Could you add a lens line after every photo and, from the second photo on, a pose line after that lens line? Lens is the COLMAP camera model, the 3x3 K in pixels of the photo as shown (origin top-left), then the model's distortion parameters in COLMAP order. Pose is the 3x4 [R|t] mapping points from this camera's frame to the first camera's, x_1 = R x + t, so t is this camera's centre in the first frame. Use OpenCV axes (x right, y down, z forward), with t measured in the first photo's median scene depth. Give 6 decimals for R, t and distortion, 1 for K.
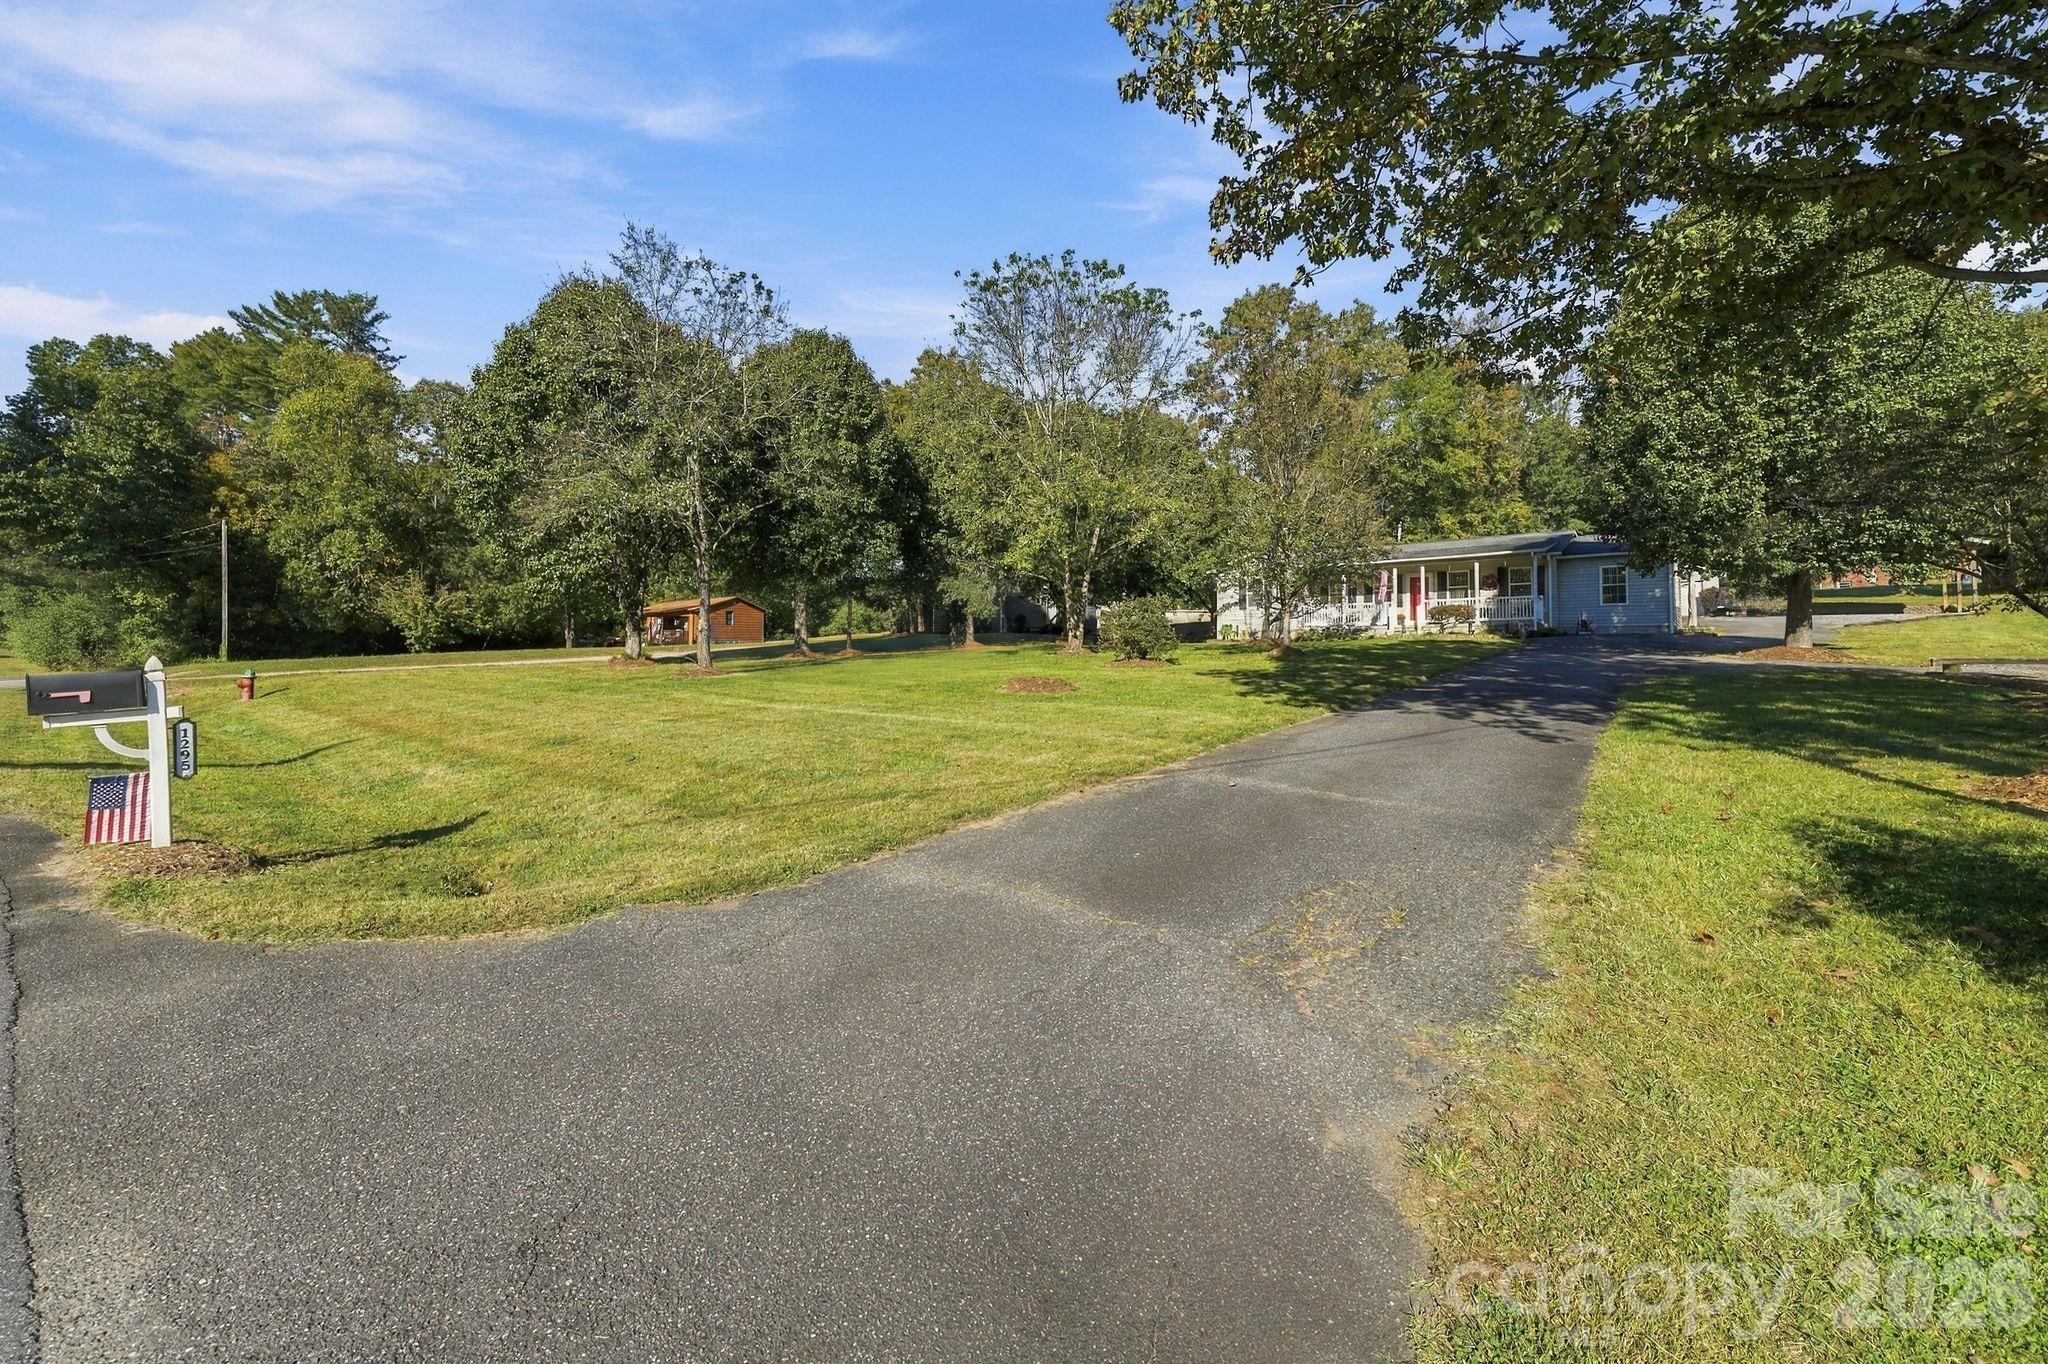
lens RADIAL K [[837.3, 0, 1018.2], [0, 837.3, 684.6], [0, 0, 1]] dist [0.000107, 0.000217]
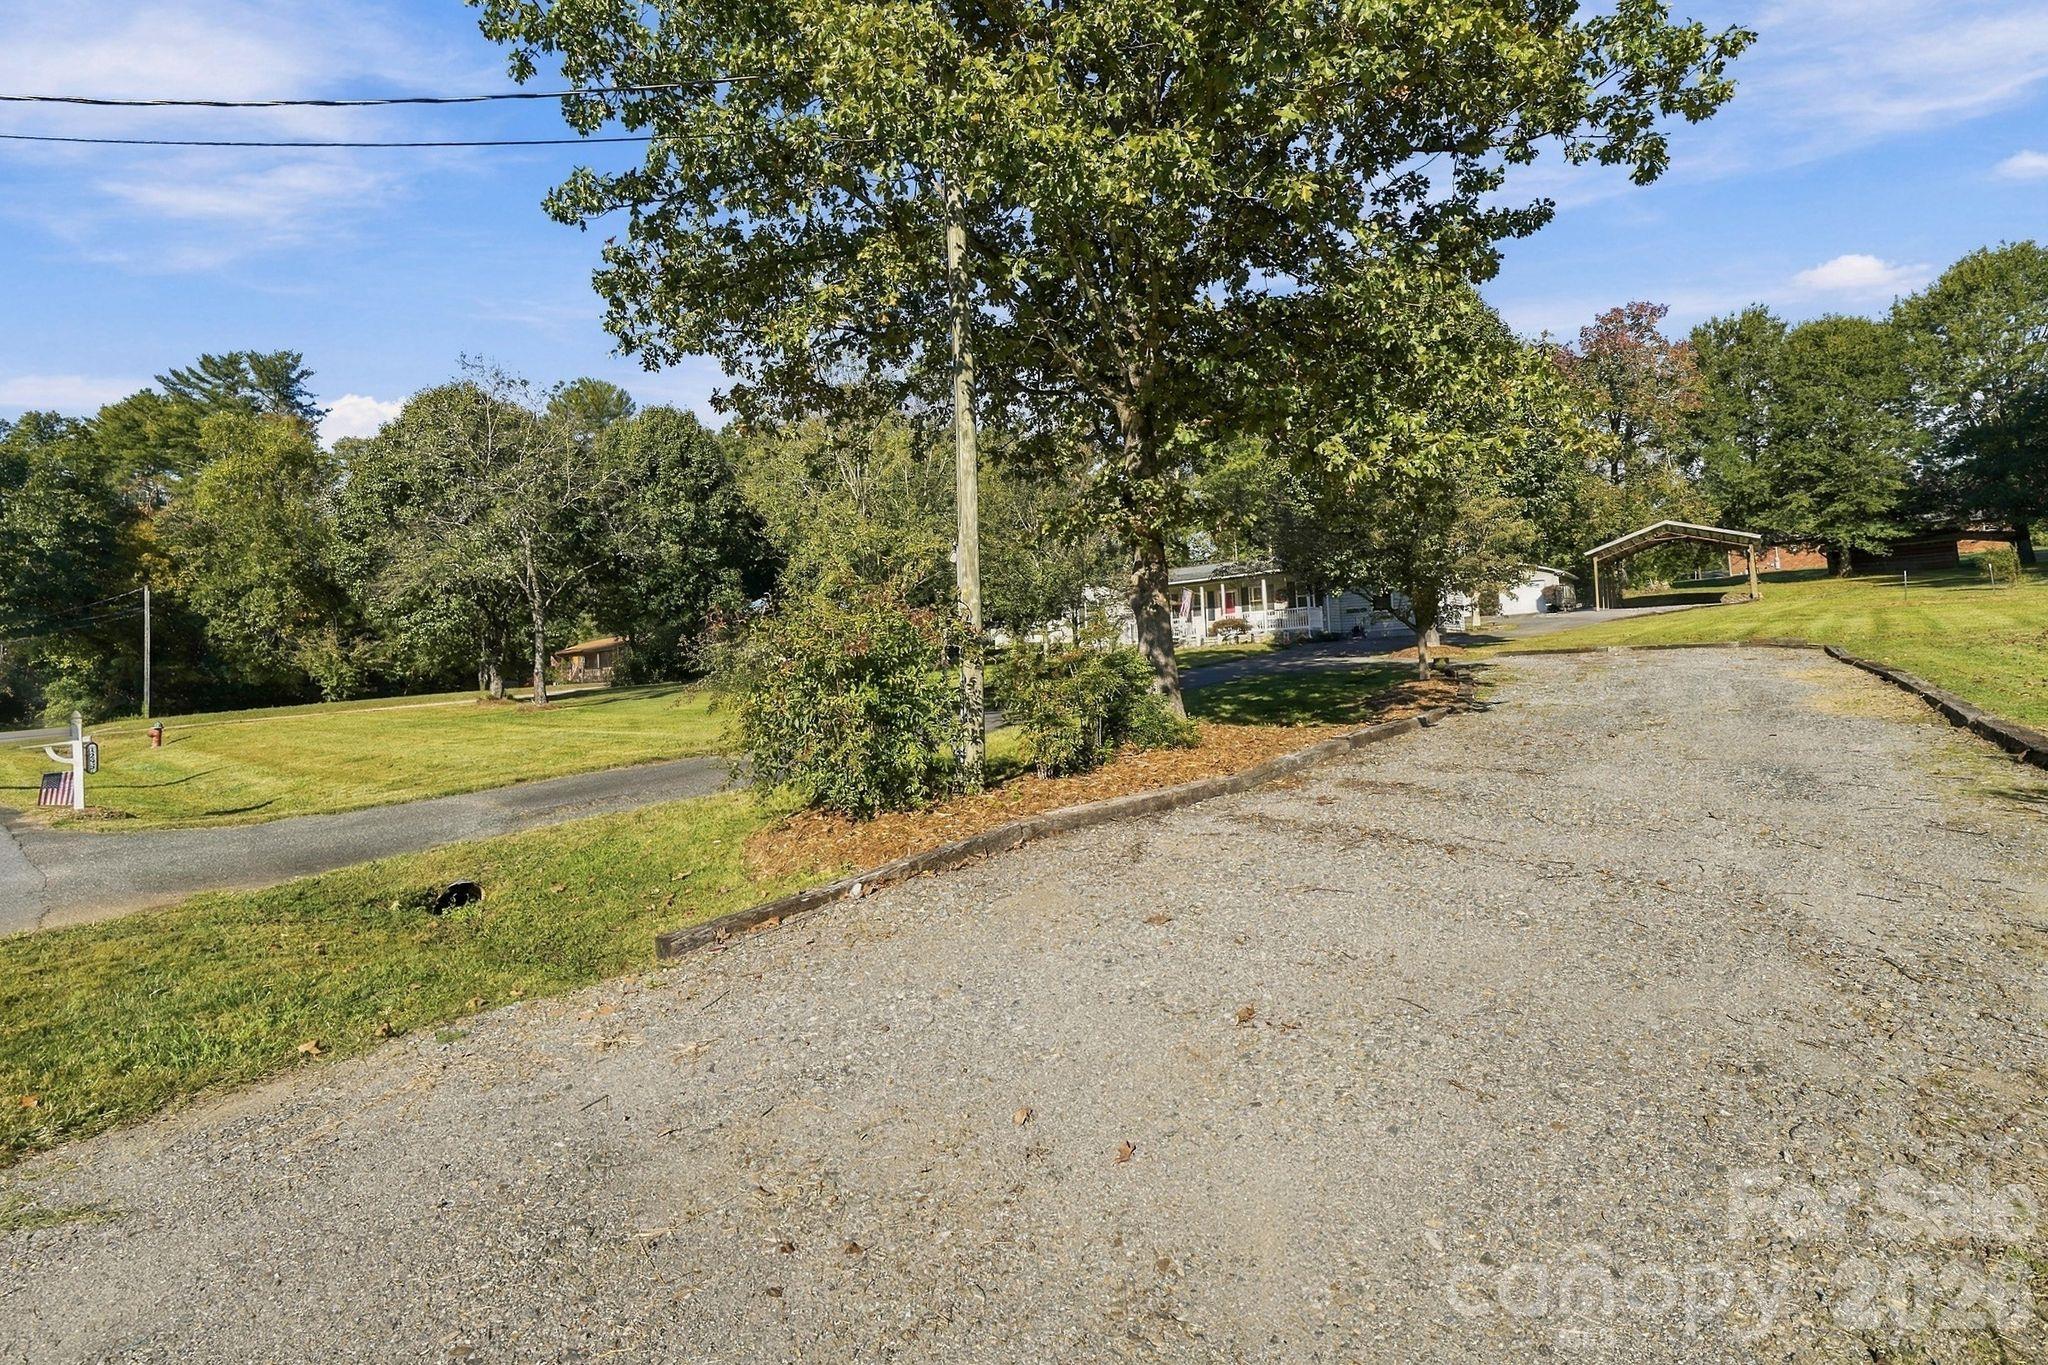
lens RADIAL K [[895.8, 0, 1023.4], [0, 895.8, 664.7], [0, 0, 1]] dist [-0.001100, 0.000189]
pose [[0.998917, -0.045185, 0.011081, 0.136314], [0.045647, 0.997910, -0.045729, 0.006380], [-0.008992, 0.046186, 0.998892, -0.130803]]
